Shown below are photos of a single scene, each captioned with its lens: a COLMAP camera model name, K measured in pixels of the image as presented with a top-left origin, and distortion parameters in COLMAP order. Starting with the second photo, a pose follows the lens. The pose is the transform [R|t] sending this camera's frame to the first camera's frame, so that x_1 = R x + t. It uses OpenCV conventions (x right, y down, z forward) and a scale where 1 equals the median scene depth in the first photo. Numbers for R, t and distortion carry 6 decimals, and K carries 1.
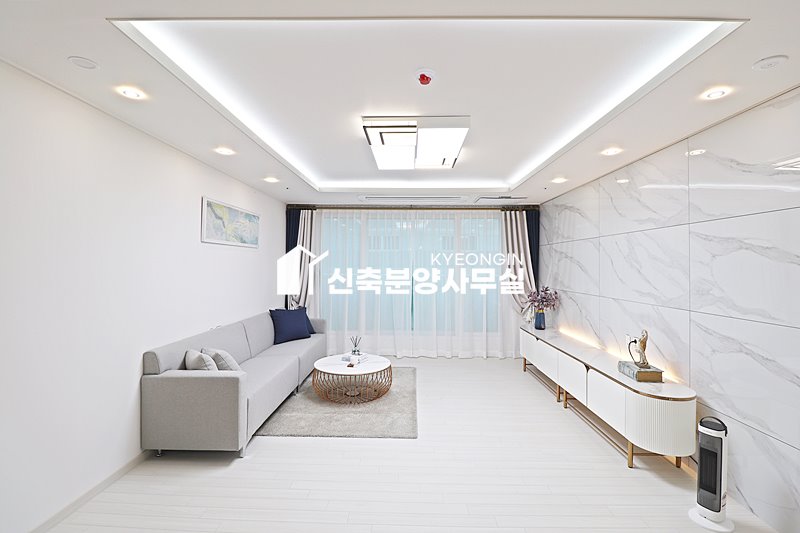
lens RADIAL K [[369.9, 0, 401.1], [0, 369.9, 259.8], [0, 0, 1]] dist [-0.002333, -0.010815]
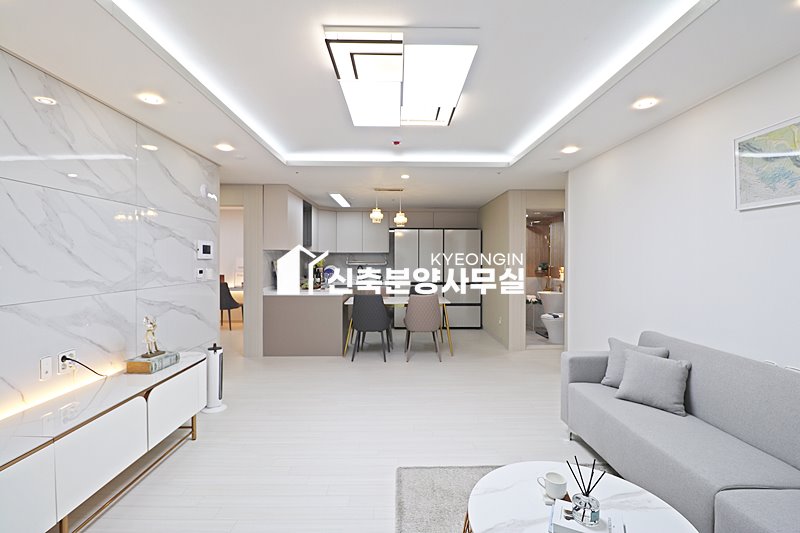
lens RADIAL K [[369.9, 0, 401.1], [0, 369.9, 259.8], [0, 0, 1]] dist [-0.002333, -0.010815]
pose [[-0.999186, -0.008274, -0.039473, 0.064688], [-0.007763, 0.999884, -0.013070, 0.049947], [0.039576, -0.012753, -0.999135, 1.675370]]
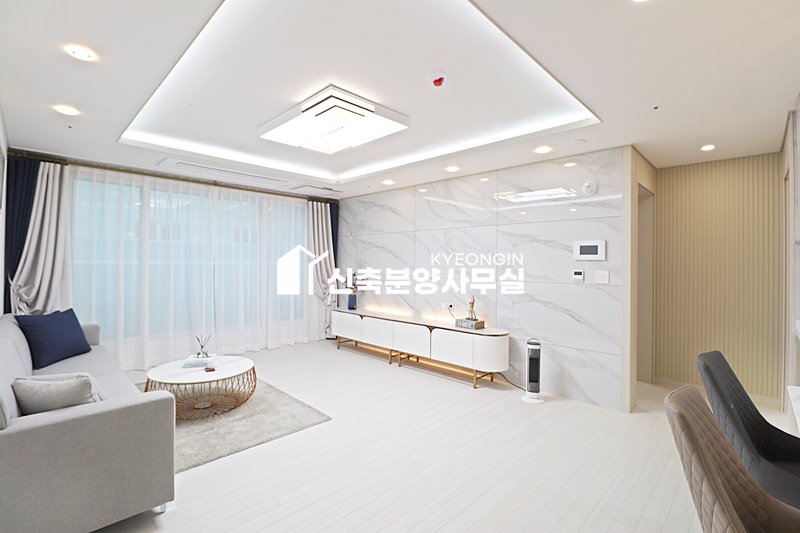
lens RADIAL K [[369.9, 0, 401.1], [0, 369.9, 259.8], [0, 0, 1]] dist [-0.002333, -0.010815]
pose [[0.684222, 0.008477, 0.729225, -0.529593], [-0.017428, 0.999837, 0.004731, 0.040708], [-0.729066, -0.015946, 0.684258, 0.173566]]
